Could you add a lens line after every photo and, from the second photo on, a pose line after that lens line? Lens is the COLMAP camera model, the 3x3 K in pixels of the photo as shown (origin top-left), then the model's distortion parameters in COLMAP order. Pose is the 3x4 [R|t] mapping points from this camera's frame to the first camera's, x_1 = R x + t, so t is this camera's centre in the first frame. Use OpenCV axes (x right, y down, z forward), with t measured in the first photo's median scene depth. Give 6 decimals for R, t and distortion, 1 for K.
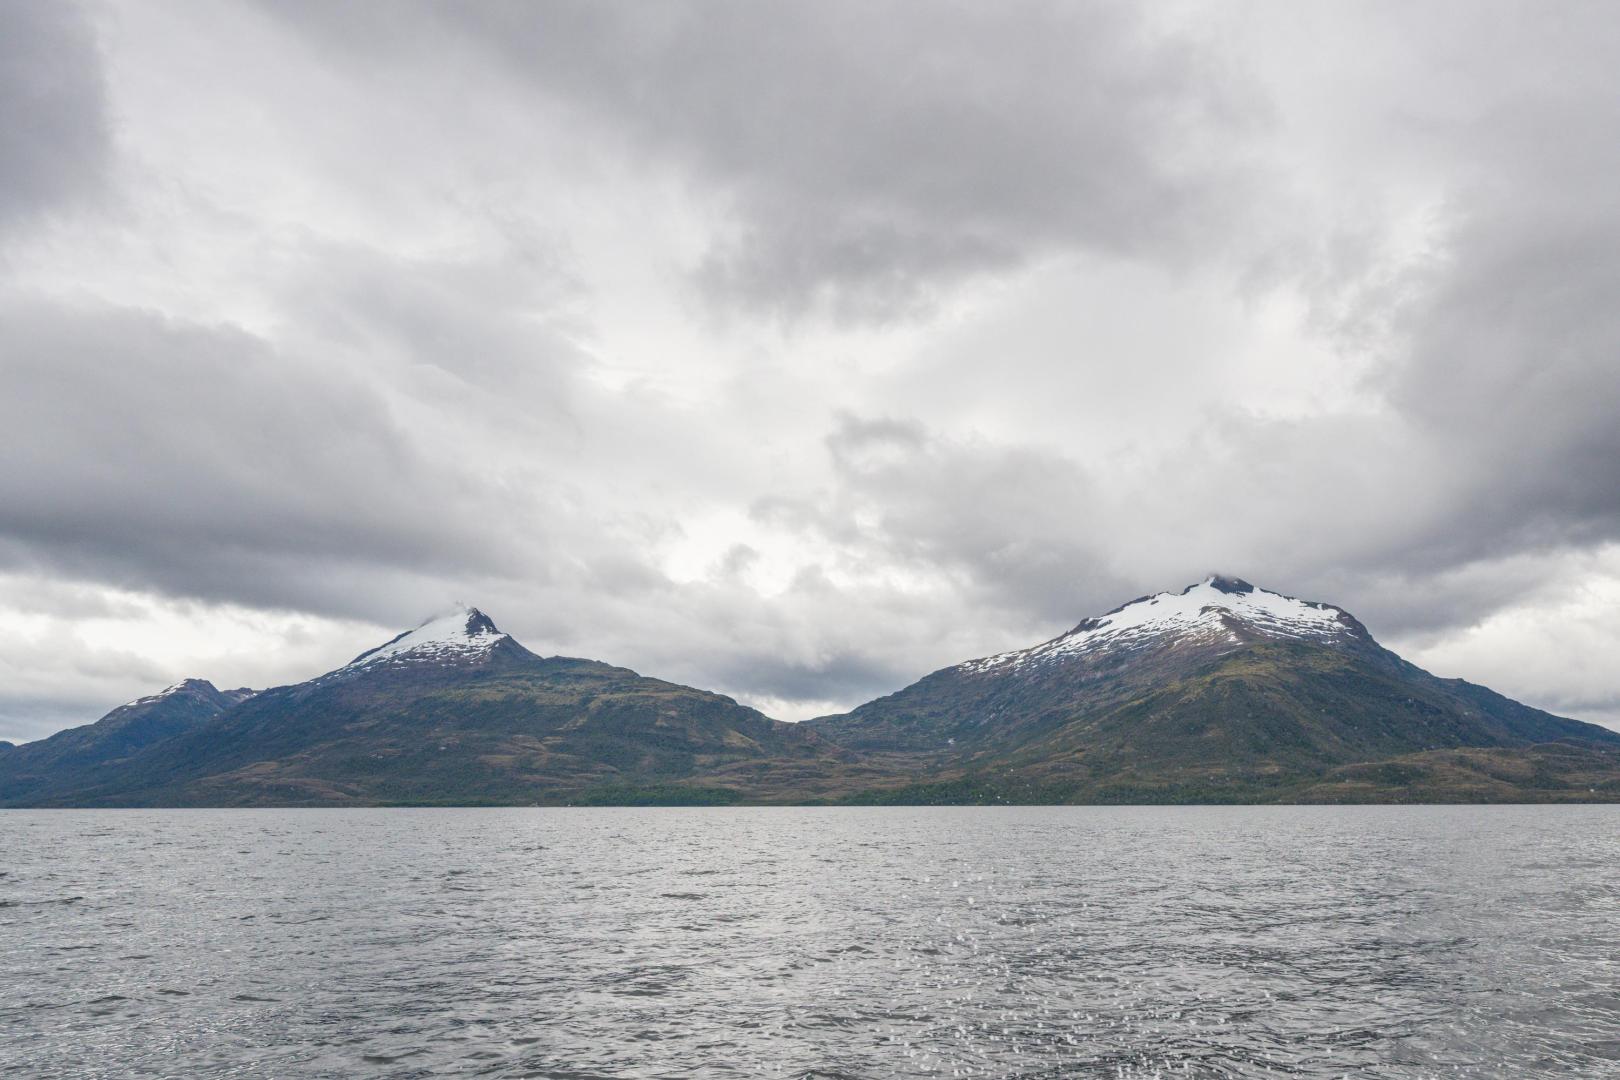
lens RADIAL K [[1312.9, 0, 814.4], [0, 1312.9, 538.1], [0, 0, 1]] dist [-0.001806, 0.000339]
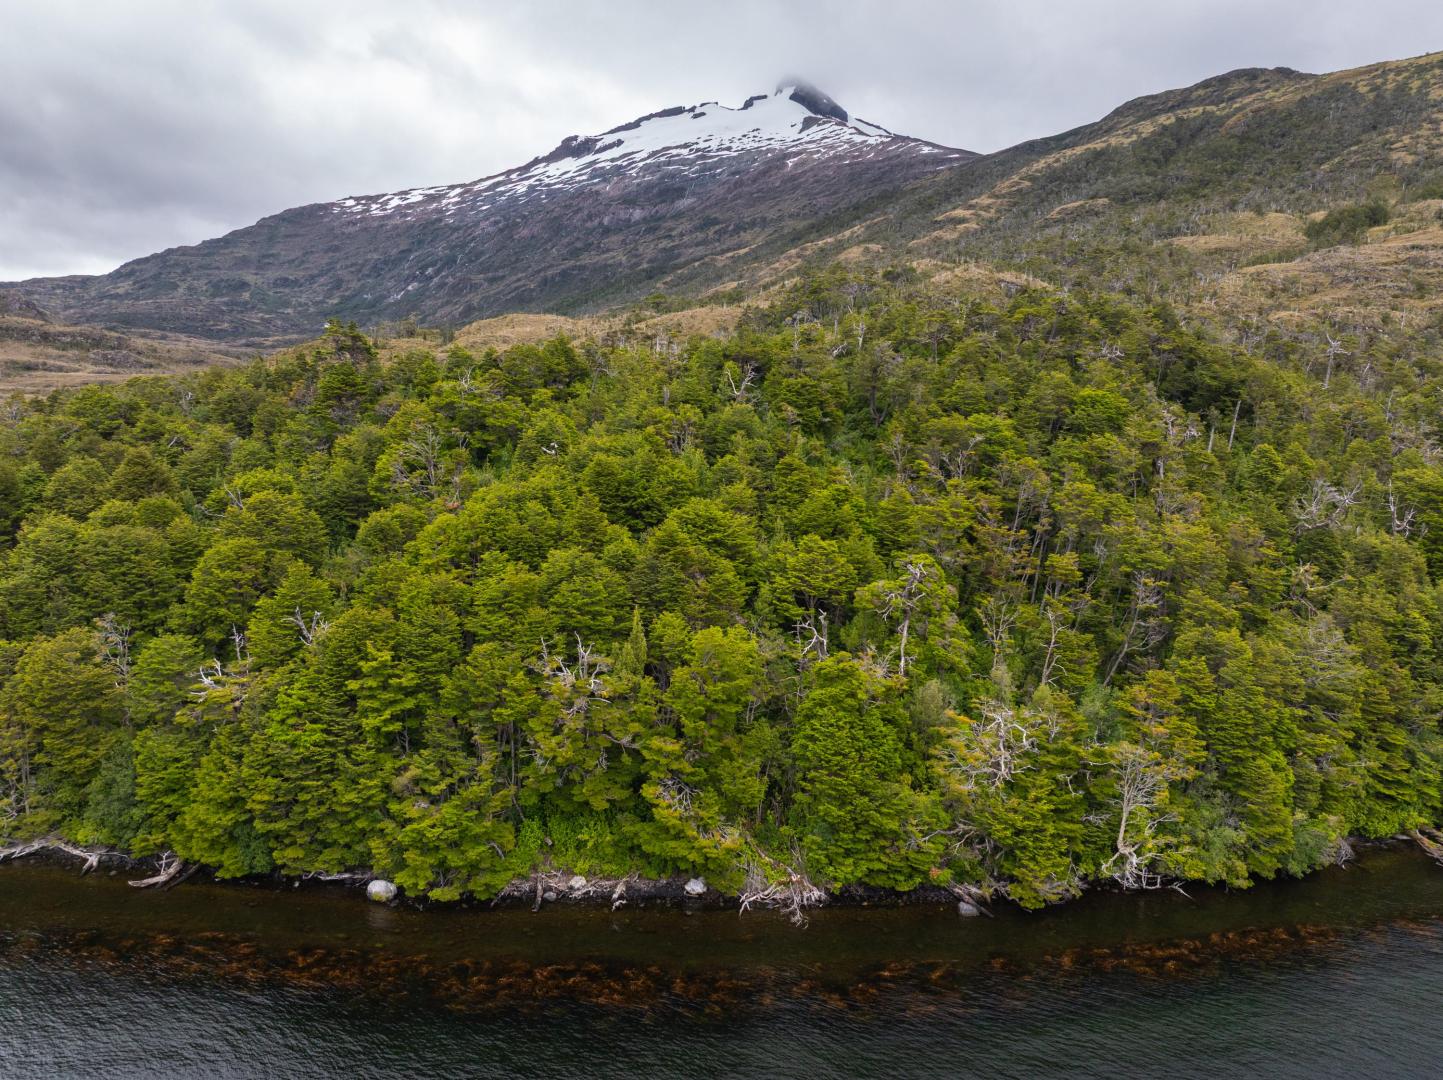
lens RADIAL K [[1075.8, 0, 716.7], [0, 1075.8, 536.9], [0, 0, 1]] dist [-0.060933, 0.037021]
pose [[0.880354, -0.024353, 0.473691, 0.039985], [-0.112655, 0.959368, 0.258692, 0.102800], [-0.460744, -0.281104, 0.841840, 0.544362]]
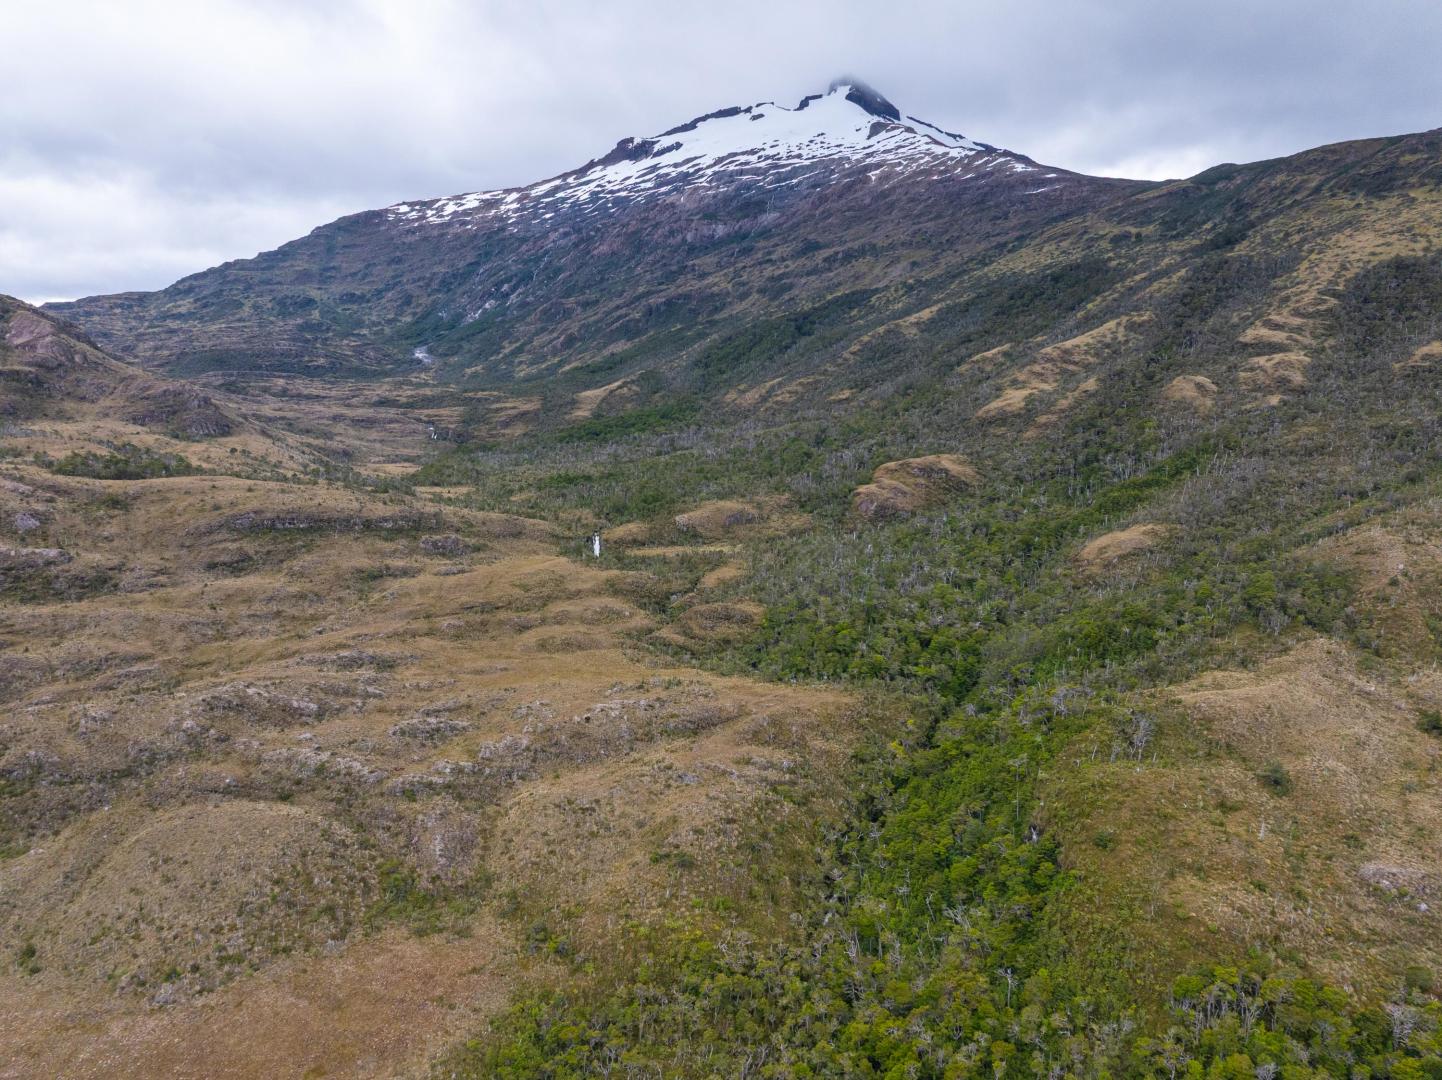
lens RADIAL K [[1030.9, 0, 723.0], [0, 1030.9, 541.7], [0, 0, 1]] dist [-0.054330, 0.021707]
pose [[0.861033, -0.069592, 0.503765, 0.009791], [-0.103850, 0.945657, 0.308136, 0.086933], [-0.497833, -0.317631, 0.807015, 0.582697]]
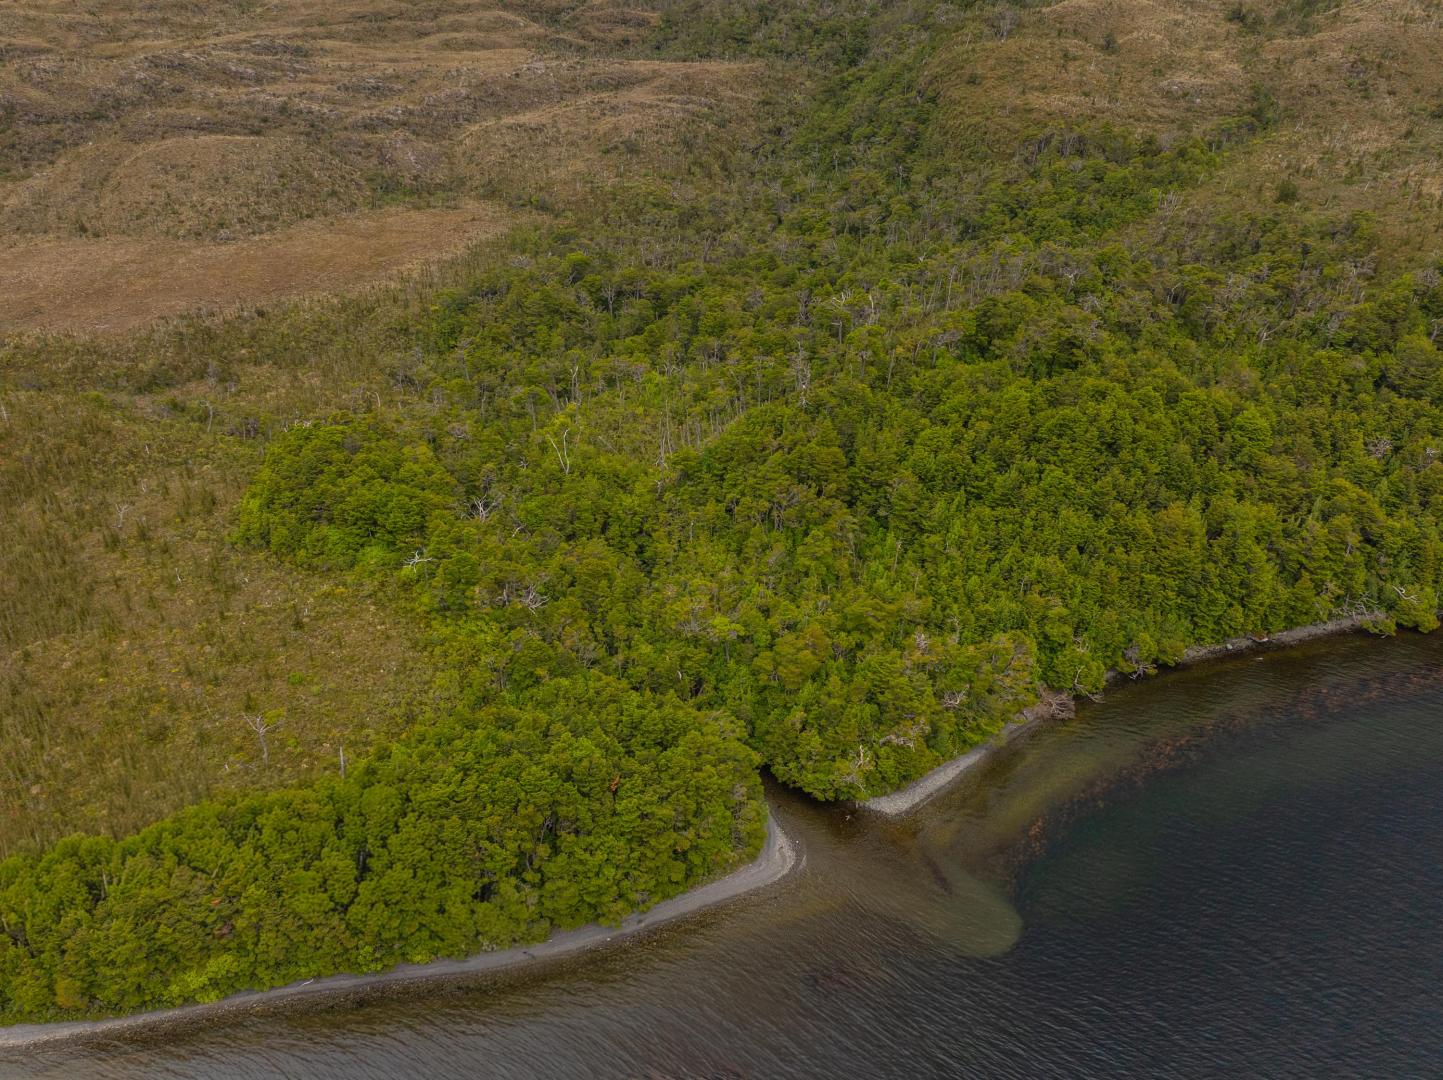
lens RADIAL K [[1132.1, 0, 726.6], [0, 1132.1, 603.6], [0, 0, 1]] dist [-0.072849, 0.042964]
pose [[0.774759, -0.324675, 0.542526, -0.008374], [-0.130484, 0.757498, 0.639664, 0.095590], [-0.618646, -0.566376, 0.544513, 0.564209]]
